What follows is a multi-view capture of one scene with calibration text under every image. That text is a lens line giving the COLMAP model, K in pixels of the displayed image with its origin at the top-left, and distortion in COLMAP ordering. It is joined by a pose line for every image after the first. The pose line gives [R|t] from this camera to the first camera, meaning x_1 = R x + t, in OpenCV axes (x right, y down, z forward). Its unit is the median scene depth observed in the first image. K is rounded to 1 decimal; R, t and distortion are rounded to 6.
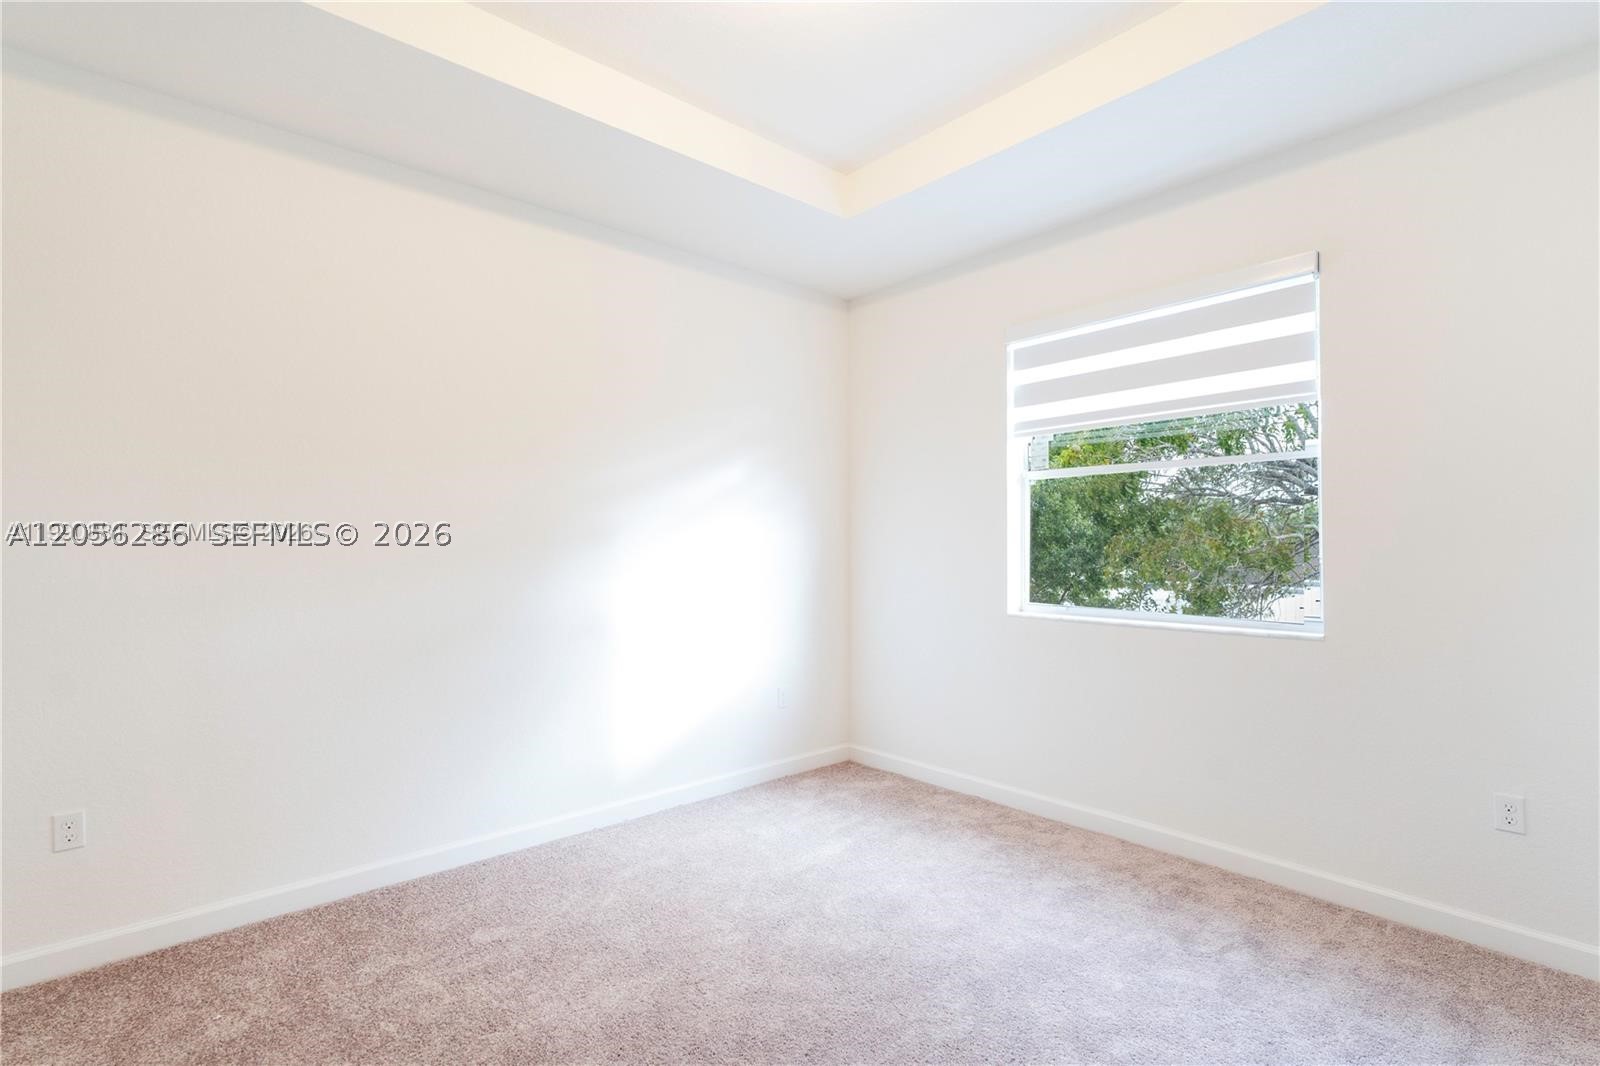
lens RADIAL K [[736.3, 0, 798.8], [0, 736.3, 541.2], [0, 0, 1]] dist [-0.000330, -0.000166]
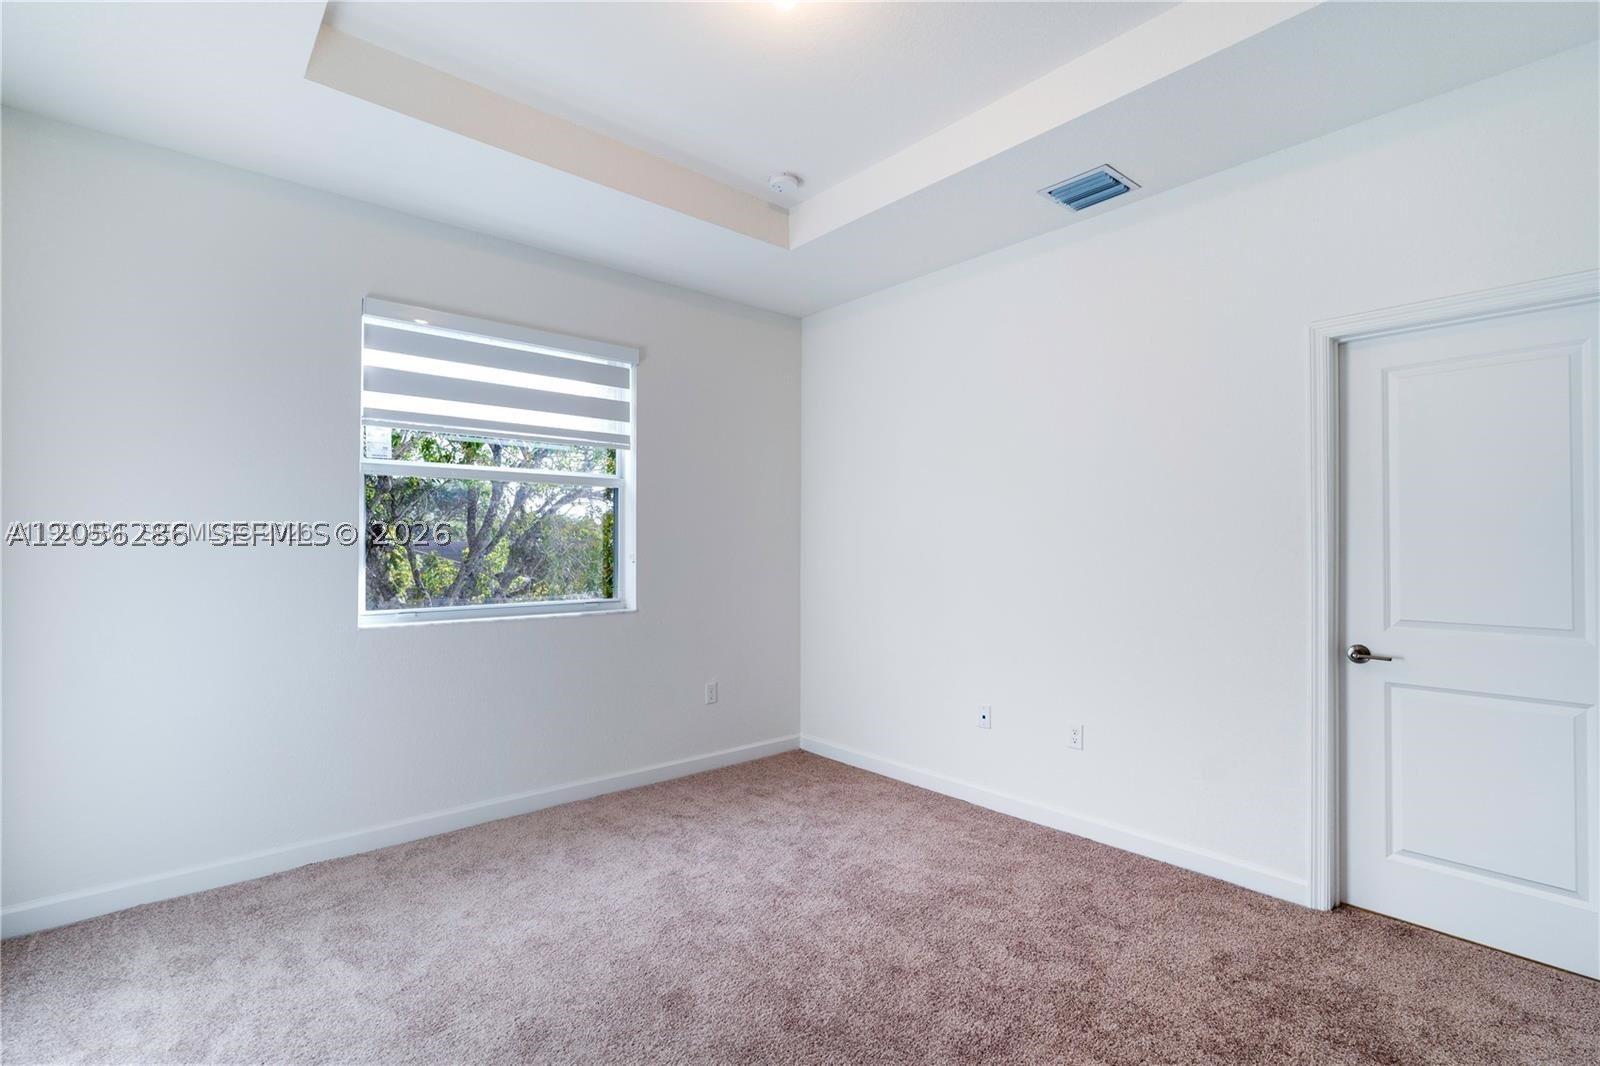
lens RADIAL K [[736.3, 0, 798.8], [0, 736.3, 537.0], [0, 0, 1]] dist [-0.000330, -0.000166]
pose [[0.018757, 0.011389, 0.999759, -0.730650], [-0.012913, 0.999854, -0.011147, -0.006234], [-0.999741, -0.012701, 0.018901, 0.613459]]
